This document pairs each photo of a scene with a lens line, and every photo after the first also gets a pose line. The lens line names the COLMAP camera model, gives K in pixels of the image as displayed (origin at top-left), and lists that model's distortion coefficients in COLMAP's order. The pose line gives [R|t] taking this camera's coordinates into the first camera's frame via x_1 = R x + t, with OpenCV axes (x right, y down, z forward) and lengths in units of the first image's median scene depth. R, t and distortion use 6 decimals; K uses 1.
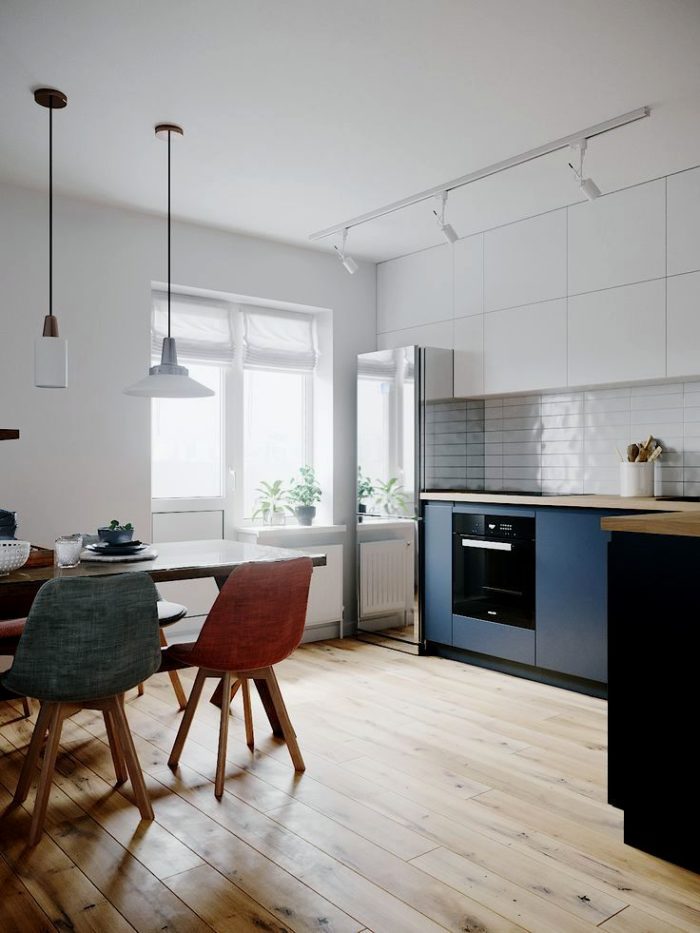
lens RADIAL K [[784.3, 0, 349.2], [0, 784.3, 464.4], [0, 0, 1]] dist [0.039866, -0.067700]
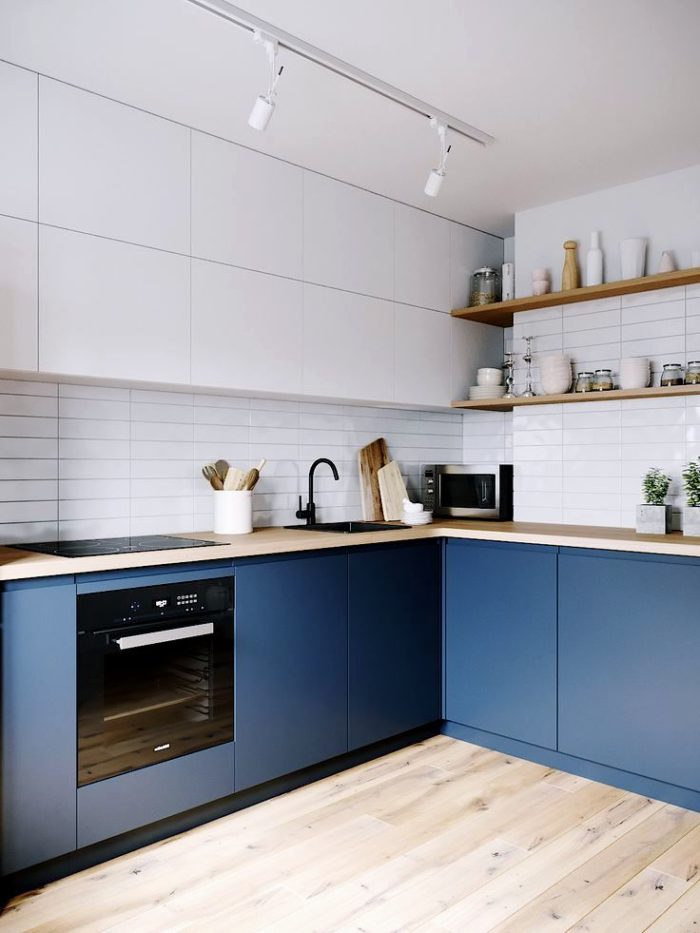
lens RADIAL K [[784.3, 0, 349.7], [0, 784.3, 469.3], [0, 0, 1]] dist [0.039866, -0.067700]
pose [[-0.094515, -0.002478, 0.995520, -0.466058], [0.001604, 0.999995, 0.002642, -0.027034], [-0.995522, 0.001847, -0.094511, 0.990657]]
